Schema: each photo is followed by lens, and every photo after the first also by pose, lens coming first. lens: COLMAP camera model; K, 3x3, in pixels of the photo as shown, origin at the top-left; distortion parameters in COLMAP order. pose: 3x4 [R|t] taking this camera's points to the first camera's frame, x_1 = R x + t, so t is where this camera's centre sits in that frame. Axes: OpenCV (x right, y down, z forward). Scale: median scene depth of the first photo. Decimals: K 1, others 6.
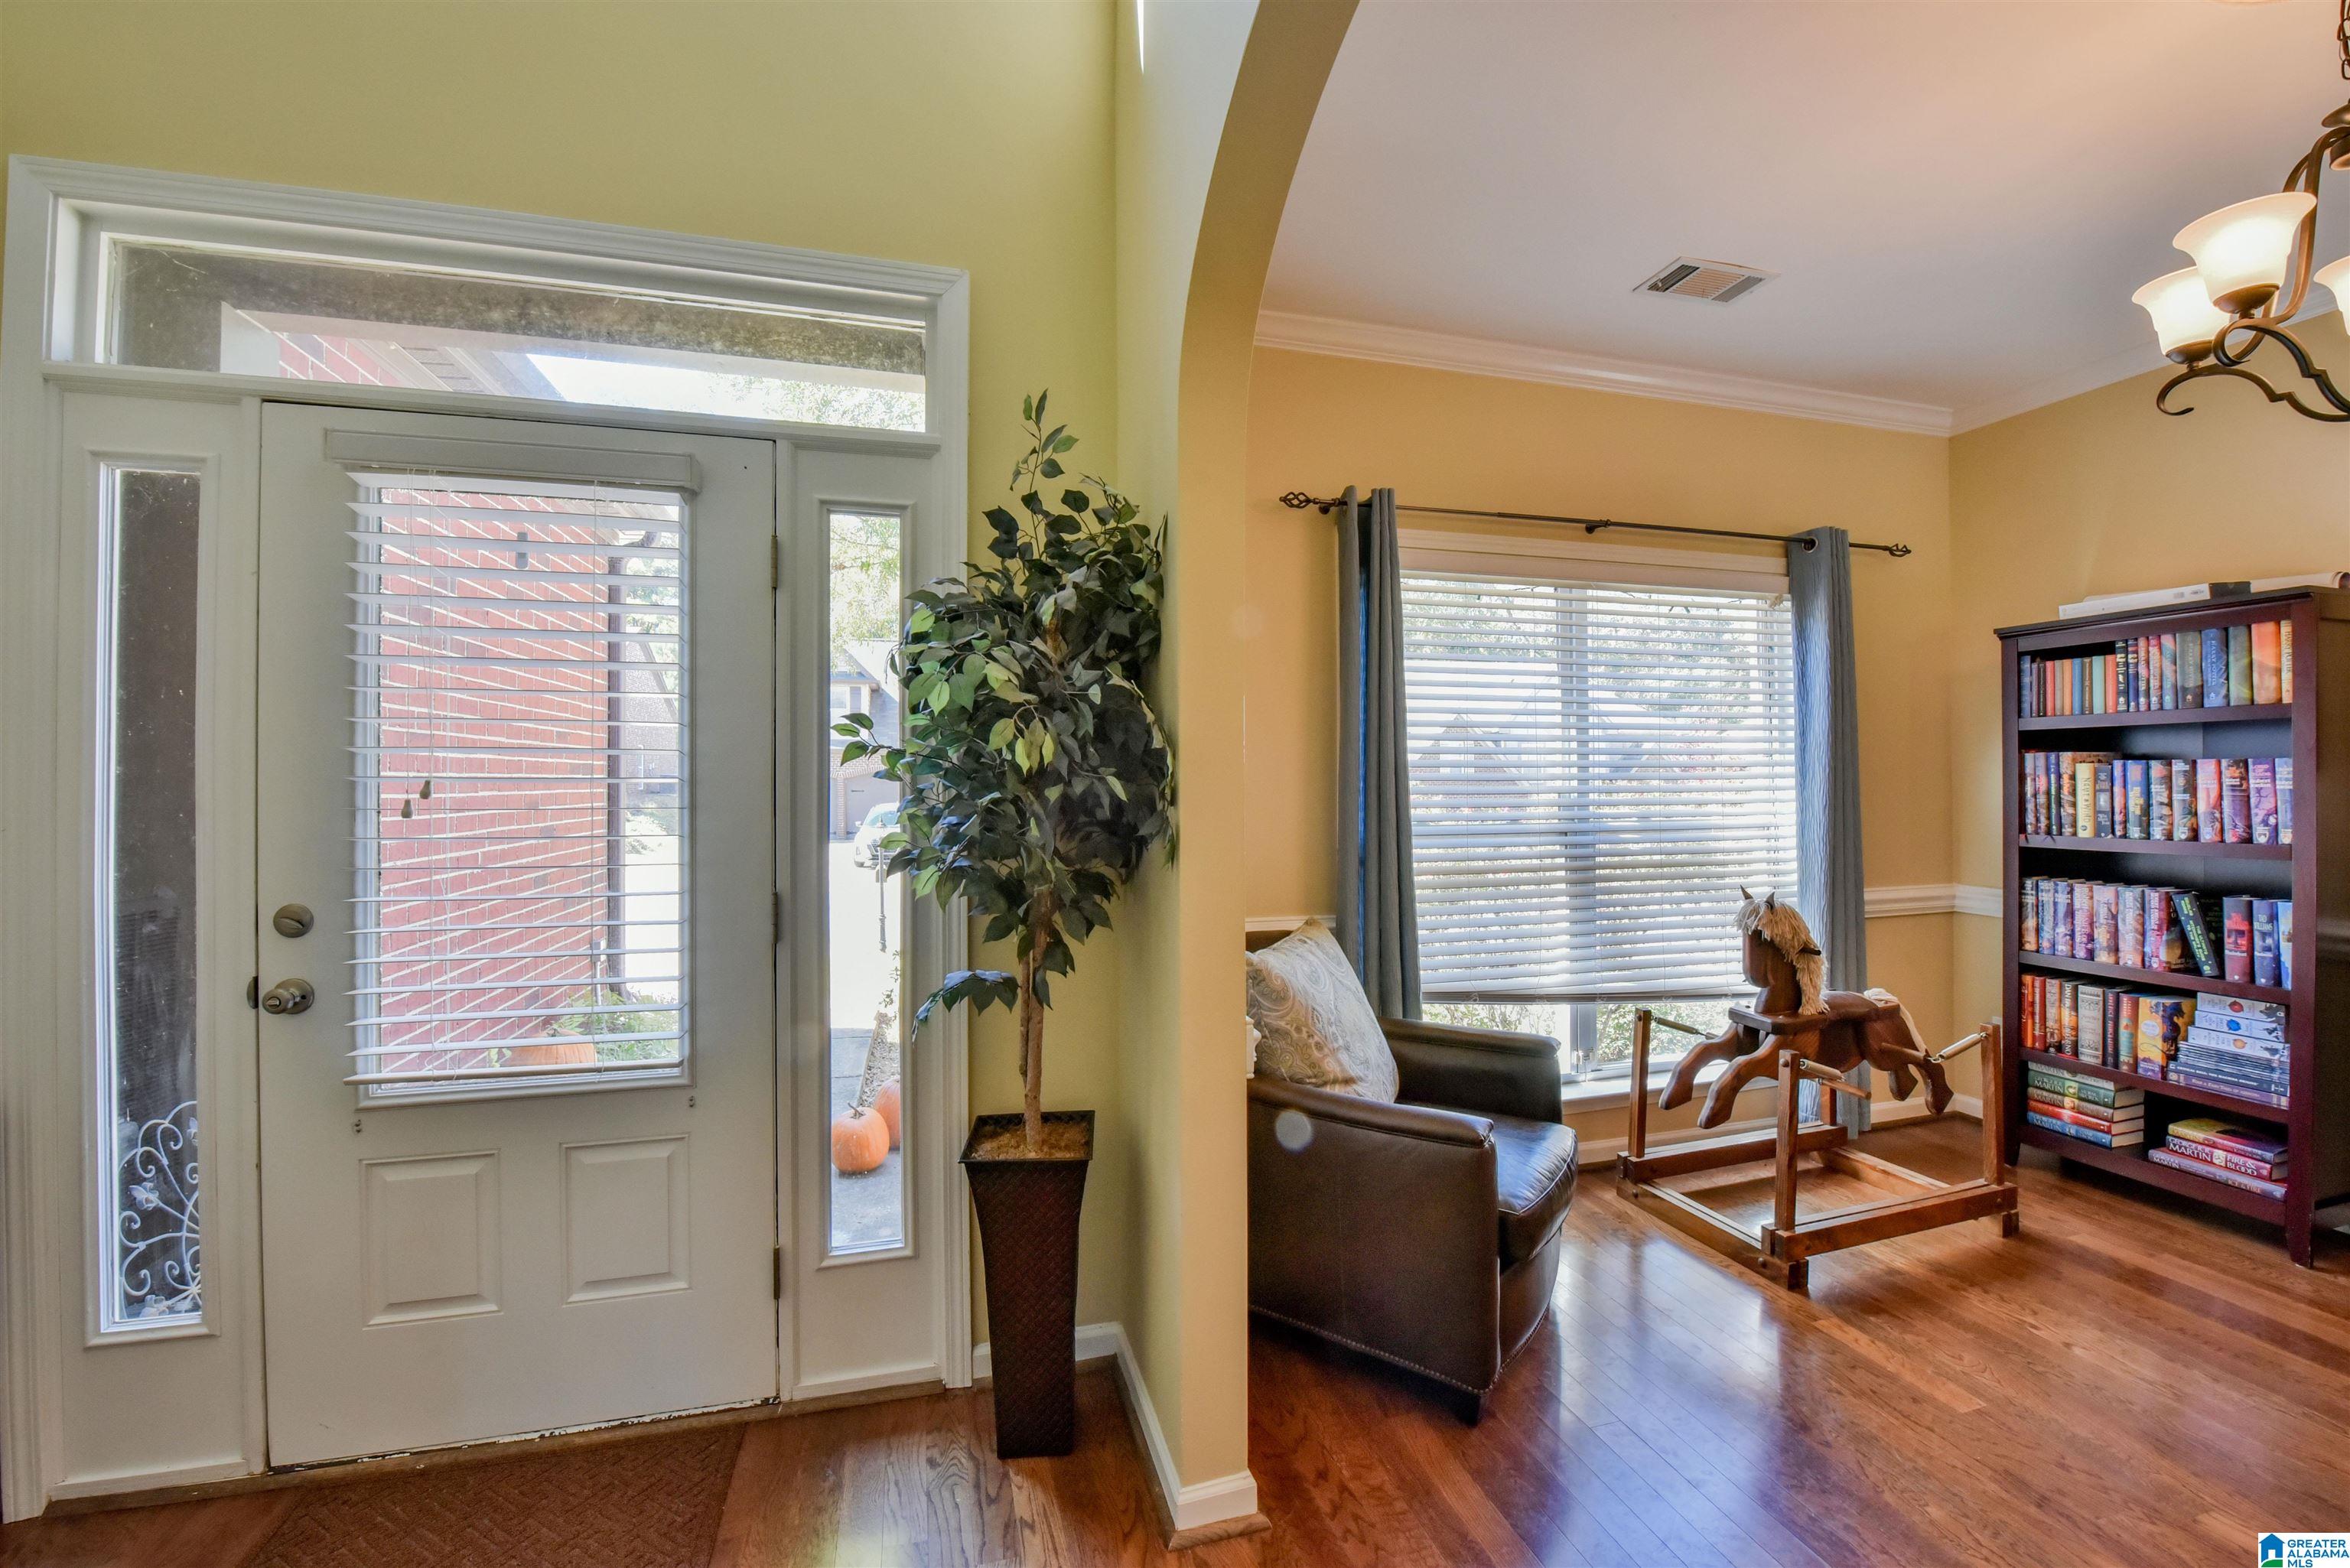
lens RADIAL K [[940.2, 0, 1169.6], [0, 940.2, 775.6], [0, 0, 1]] dist [-0.016210, -0.000027]
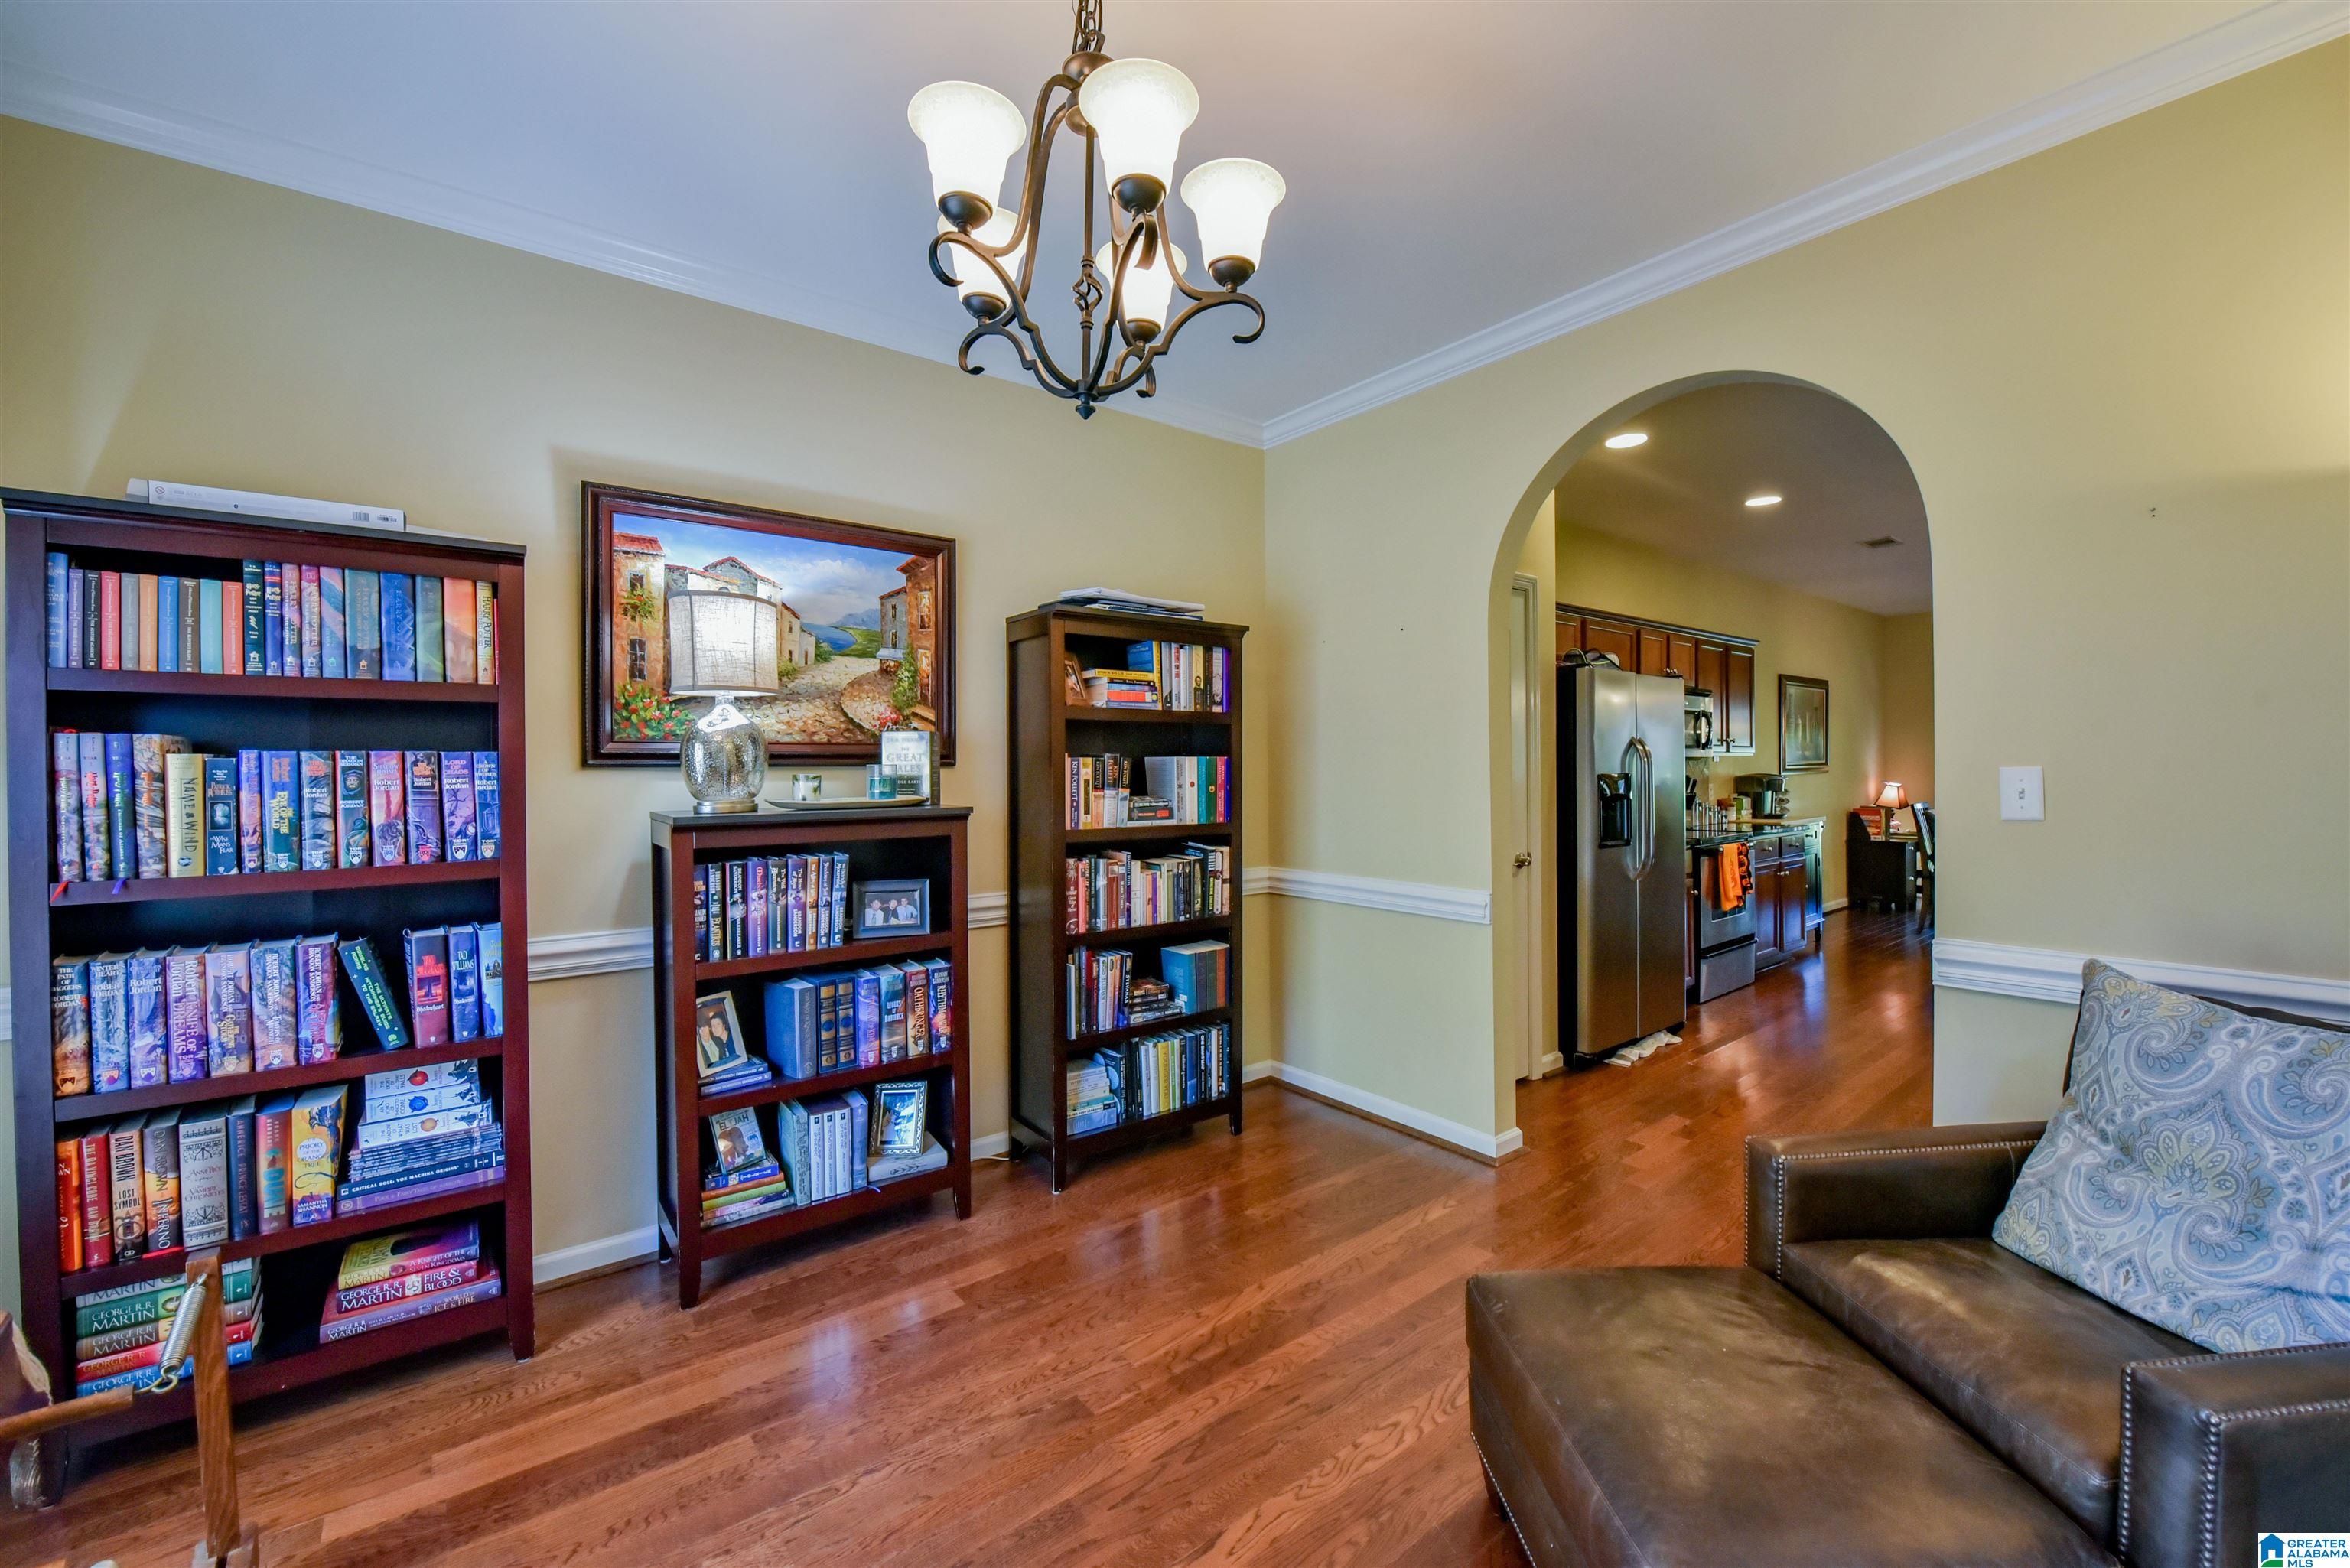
lens RADIAL K [[940.2, 0, 1169.8], [0, 940.2, 774.3], [0, 0, 1]] dist [-0.016210, -0.000027]
pose [[-0.385016, -0.005827, 0.922892, 0.200894], [-0.001101, 0.999982, 0.005855, -0.004455], [-0.922909, 0.001238, -0.385015, 0.676894]]
